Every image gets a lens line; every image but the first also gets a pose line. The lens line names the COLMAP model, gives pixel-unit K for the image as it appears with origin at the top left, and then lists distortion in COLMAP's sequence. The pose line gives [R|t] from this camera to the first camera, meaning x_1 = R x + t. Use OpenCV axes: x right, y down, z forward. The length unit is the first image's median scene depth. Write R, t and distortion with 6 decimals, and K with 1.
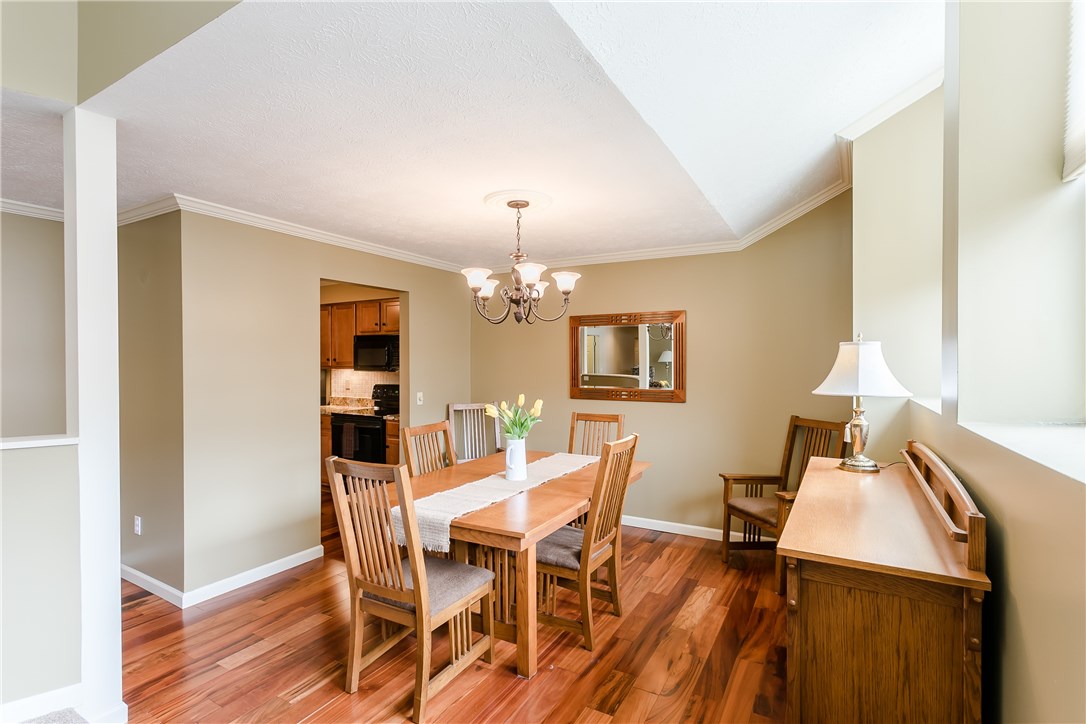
lens RADIAL K [[512.7, 0, 541.0], [0, 512.7, 367.1], [0, 0, 1]] dist [-0.001490, 0.001137]
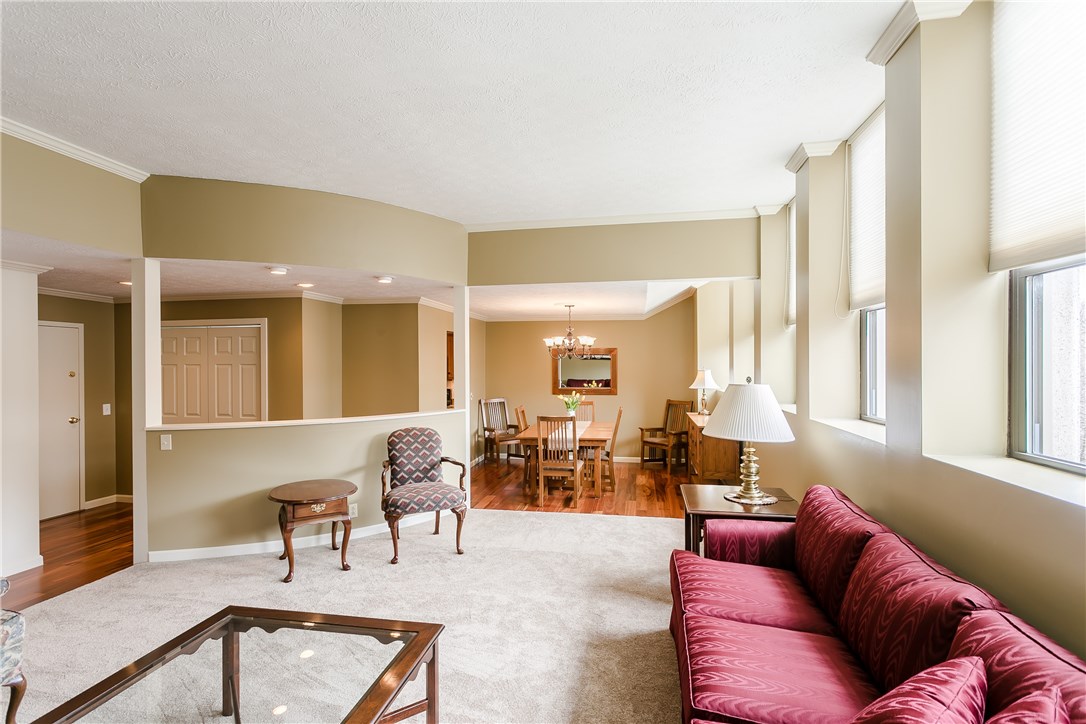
lens RADIAL K [[512.7, 0, 541.4], [0, 512.7, 364.1], [0, 0, 1]] dist [-0.001490, 0.001137]
pose [[0.942419, -0.001205, 0.334433, -0.749267], [0.003574, 0.999973, -0.006466, -0.041751], [-0.334416, 0.007289, 0.942397, -0.875496]]
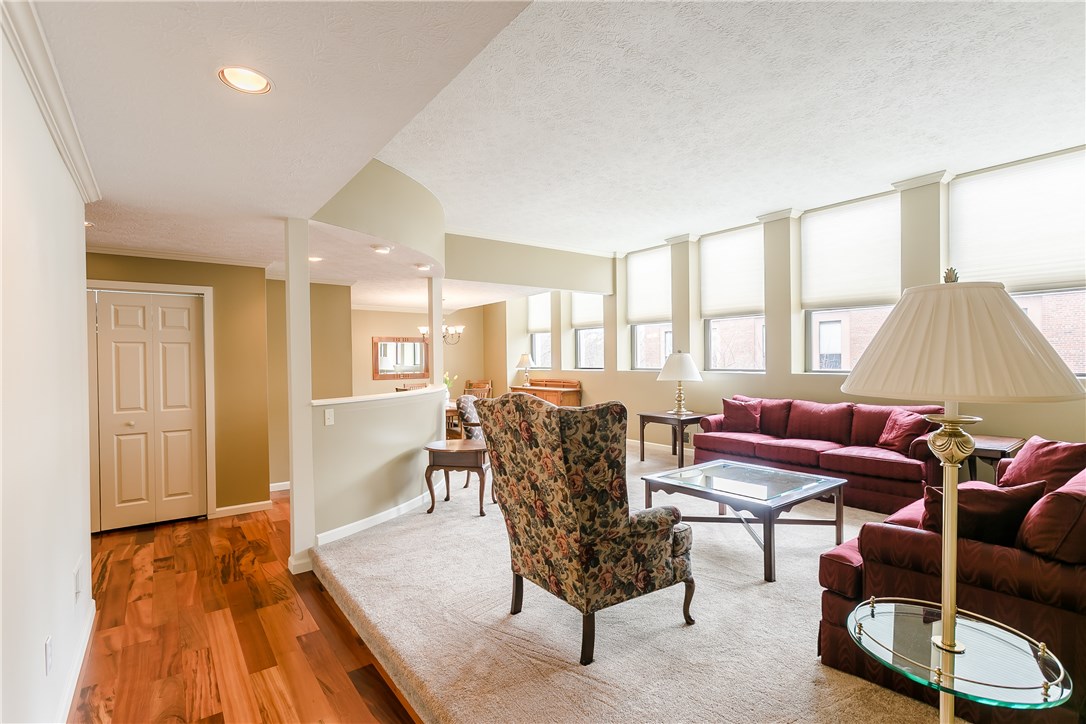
lens RADIAL K [[512.7, 0, 540.6], [0, 512.7, 365.3], [0, 0, 1]] dist [-0.001490, 0.001137]
pose [[0.395001, -0.013003, 0.918589, -1.872118], [0.016663, 0.999837, 0.006988, 0.007473], [-0.918529, 0.012546, 0.395153, -0.408133]]
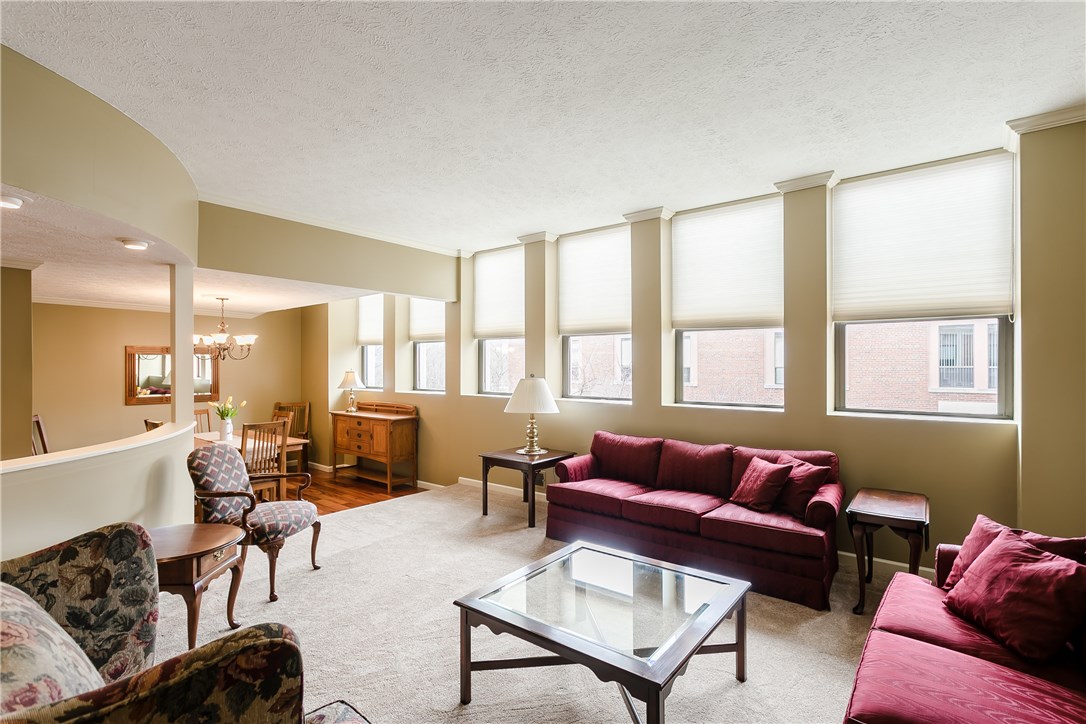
lens RADIAL K [[512.7, 0, 541.4], [0, 512.7, 366.3], [0, 0, 1]] dist [-0.001490, 0.001137]
pose [[0.147325, 0.002515, 0.989085, -1.471733], [0.006619, 0.999972, -0.003528, -0.039650], [-0.989066, 0.007066, 0.147304, -0.385338]]
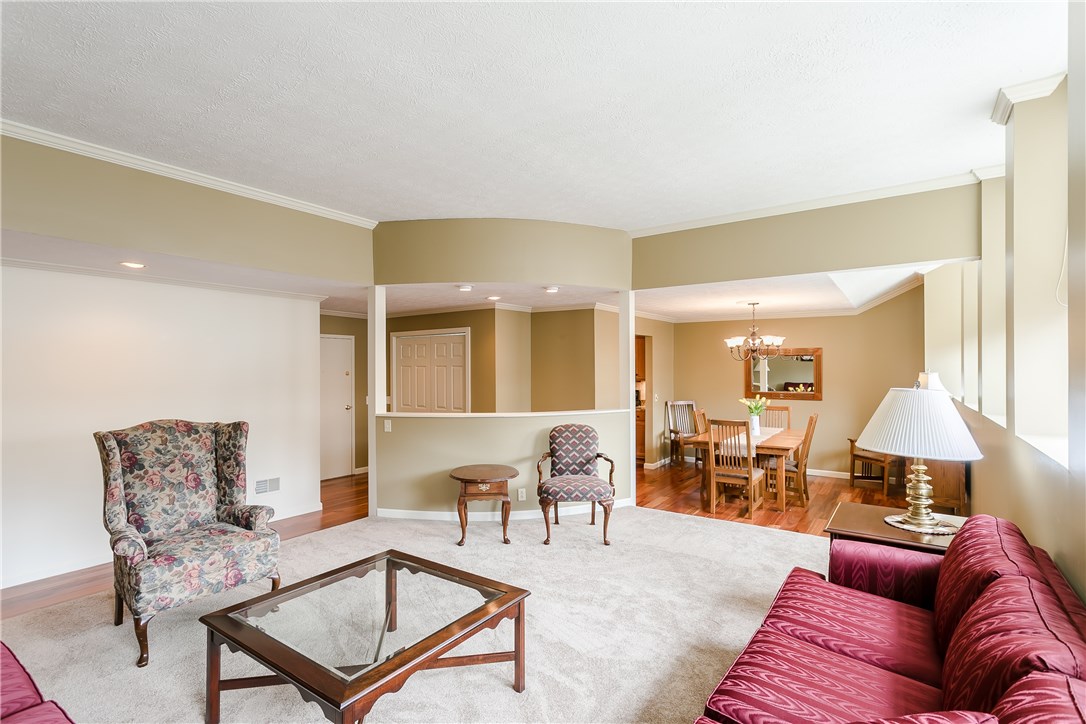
lens RADIAL K [[512.7, 0, 539.9], [0, 512.7, 364.4], [0, 0, 1]] dist [-0.001490, 0.001137]
pose [[0.995773, -0.001613, -0.091838, -0.593665], [0.000657, 0.999945, -0.010430, -0.040240], [0.091849, 0.010325, 0.995719, -0.953847]]
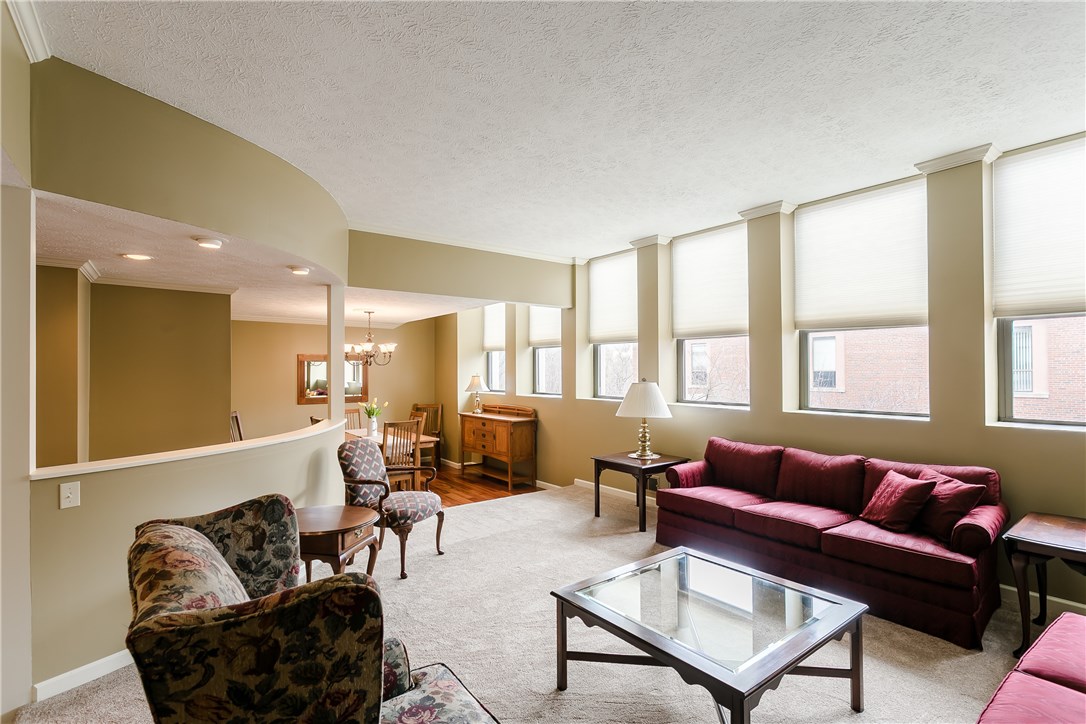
lens RADIAL K [[512.7, 0, 540.2], [0, 512.7, 366.2], [0, 0, 1]] dist [-0.001490, 0.001137]
pose [[0.384919, 0.009706, 0.922899, -1.489576], [0.008756, 0.999861, -0.014167, -0.039052], [-0.922909, 0.013534, 0.384781, -0.430850]]
